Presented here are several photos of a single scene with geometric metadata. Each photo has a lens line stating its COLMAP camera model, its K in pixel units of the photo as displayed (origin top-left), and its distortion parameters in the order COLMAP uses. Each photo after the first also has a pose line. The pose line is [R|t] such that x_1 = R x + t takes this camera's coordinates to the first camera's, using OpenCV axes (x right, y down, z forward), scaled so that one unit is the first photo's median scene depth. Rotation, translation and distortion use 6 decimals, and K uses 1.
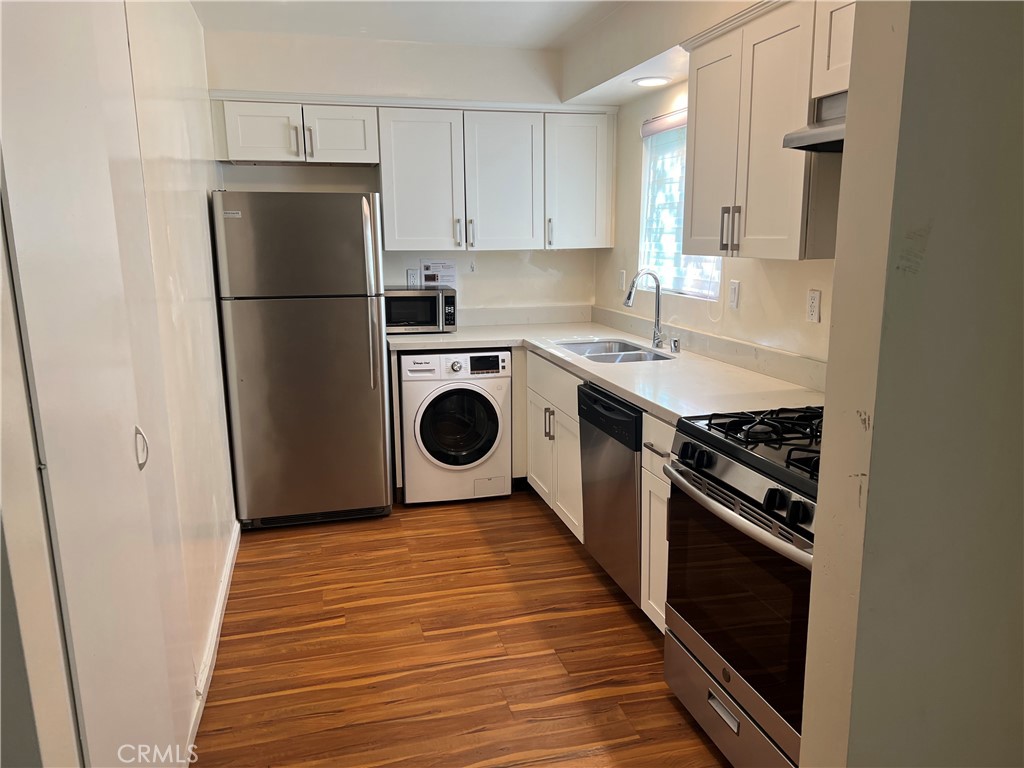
lens RADIAL K [[771.8, 0, 512.3], [0, 771.8, 384.4], [0, 0, 1]] dist [0.058765, -0.020274]
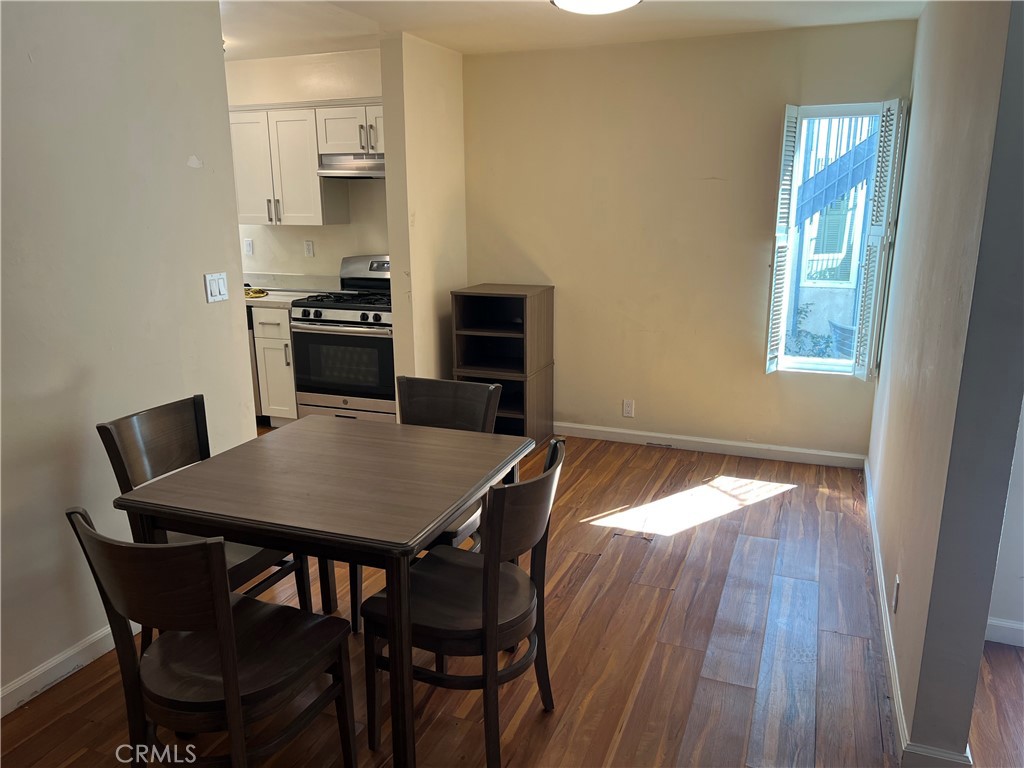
lens RADIAL K [[771.8, 0, 512.8], [0, 771.8, 385.9], [0, 0, 1]] dist [0.058765, -0.020274]
pose [[0.593768, -0.188159, 0.782327, -0.970208], [0.158062, 0.980606, 0.115881, 0.101389], [-0.788959, 0.054850, 0.611993, -0.650085]]
